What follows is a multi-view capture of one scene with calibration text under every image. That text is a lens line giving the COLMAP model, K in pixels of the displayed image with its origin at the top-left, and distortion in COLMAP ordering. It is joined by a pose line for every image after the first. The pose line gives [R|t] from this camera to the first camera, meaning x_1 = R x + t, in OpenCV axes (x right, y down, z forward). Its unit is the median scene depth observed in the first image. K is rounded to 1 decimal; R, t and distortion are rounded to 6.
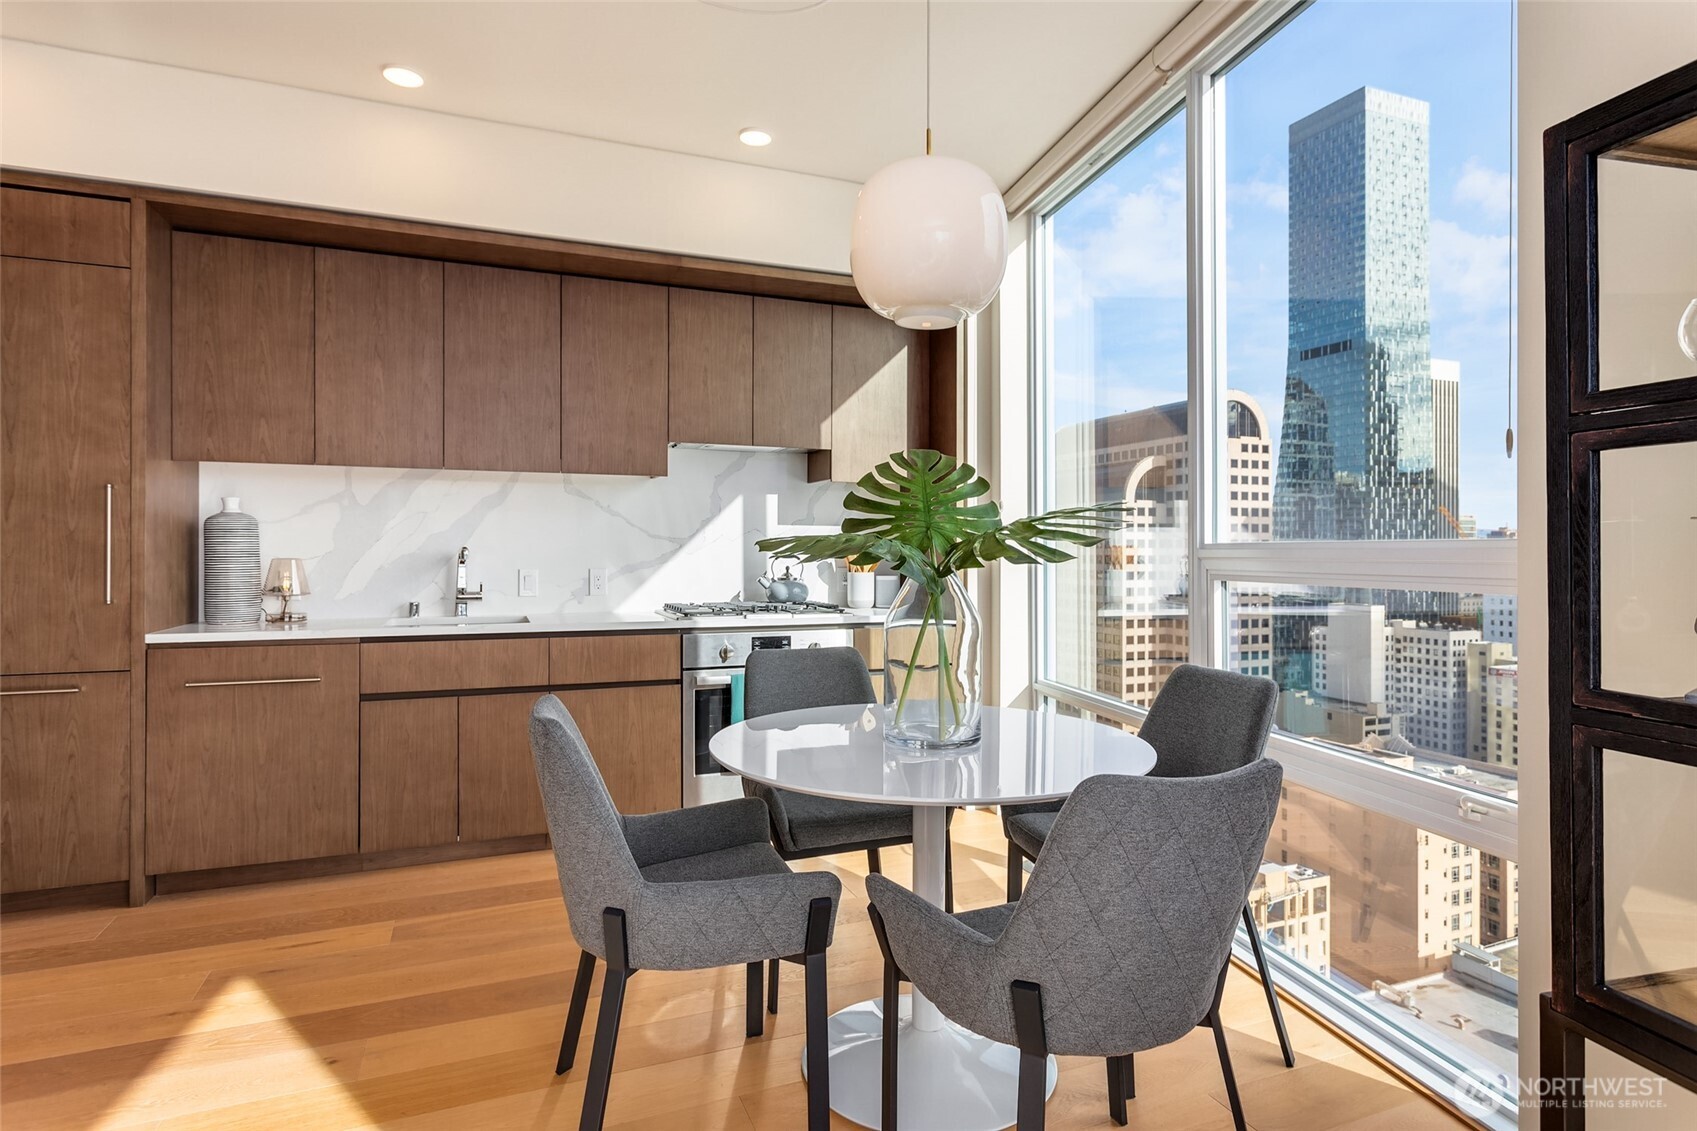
lens RADIAL K [[947.6, 0, 847.9], [0, 947.6, 541.5], [0, 0, 1]] dist [-0.000336, 0.000857]
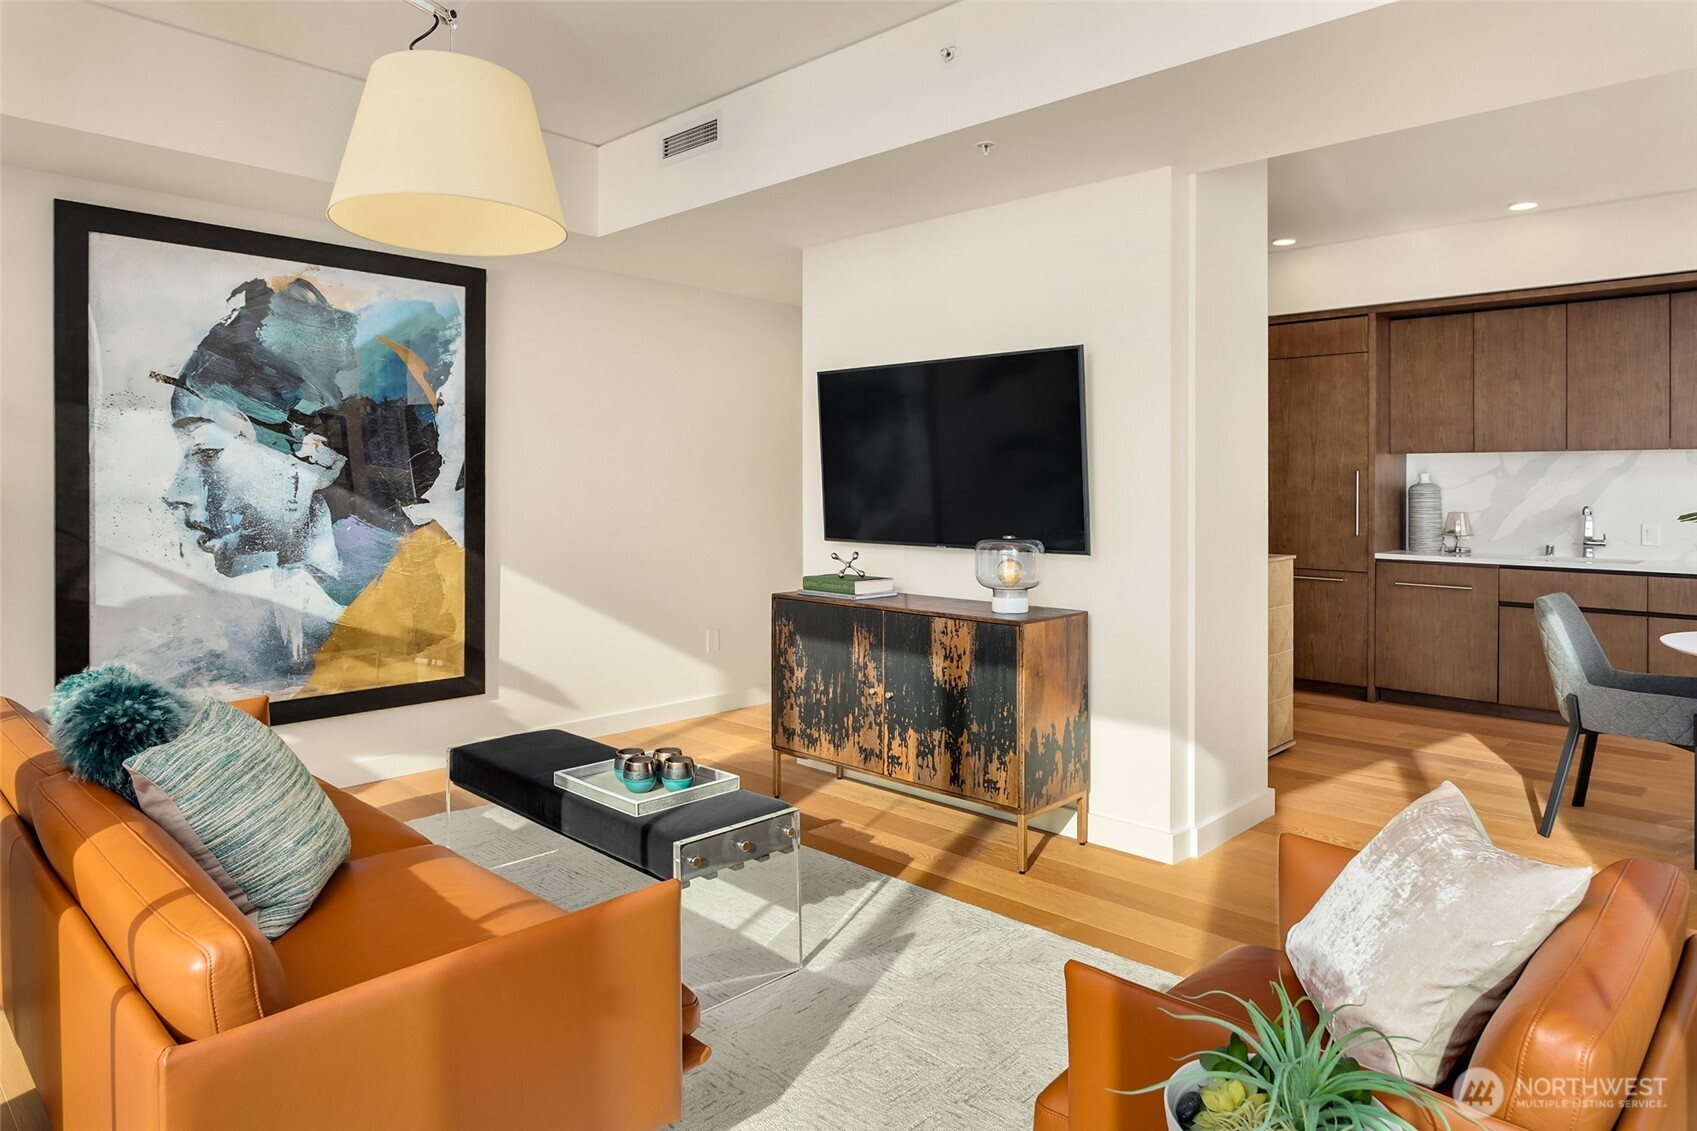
lens RADIAL K [[1043.2, 0, 848.2], [0, 1043.2, 491.3], [0, 0, 1]] dist [-0.000826, 0.001902]
pose [[0.434945, 0.008069, -0.900421, 0.544199], [0.004172, 0.999931, 0.010976, -0.041082], [0.900447, -0.008530, 0.434882, -0.683894]]
